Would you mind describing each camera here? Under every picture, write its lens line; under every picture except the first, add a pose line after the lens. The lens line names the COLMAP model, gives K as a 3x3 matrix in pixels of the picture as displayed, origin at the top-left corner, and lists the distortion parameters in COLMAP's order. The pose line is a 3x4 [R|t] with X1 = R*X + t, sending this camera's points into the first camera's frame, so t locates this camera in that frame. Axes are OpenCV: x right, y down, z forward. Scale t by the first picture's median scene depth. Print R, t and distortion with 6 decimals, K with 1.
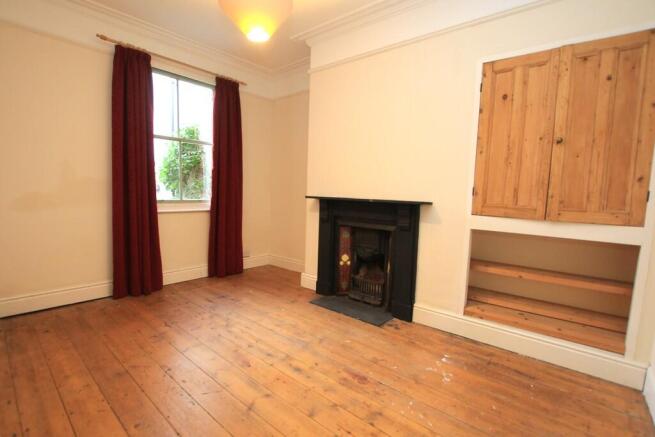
lens RADIAL K [[303.7, 0, 323.7], [0, 303.7, 220.9], [0, 0, 1]] dist [-0.029247, -0.000397]
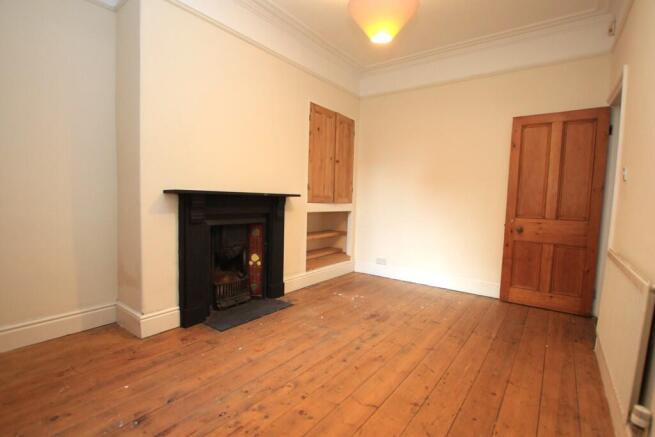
lens RADIAL K [[303.7, 0, 323.6], [0, 303.7, 216.1], [0, 0, 1]] dist [-0.029247, -0.000397]
pose [[-0.033697, -0.095915, 0.994819, -1.017964], [0.065073, 0.993062, 0.097949, -0.096477], [-0.997311, 0.068037, -0.027222, 0.984972]]
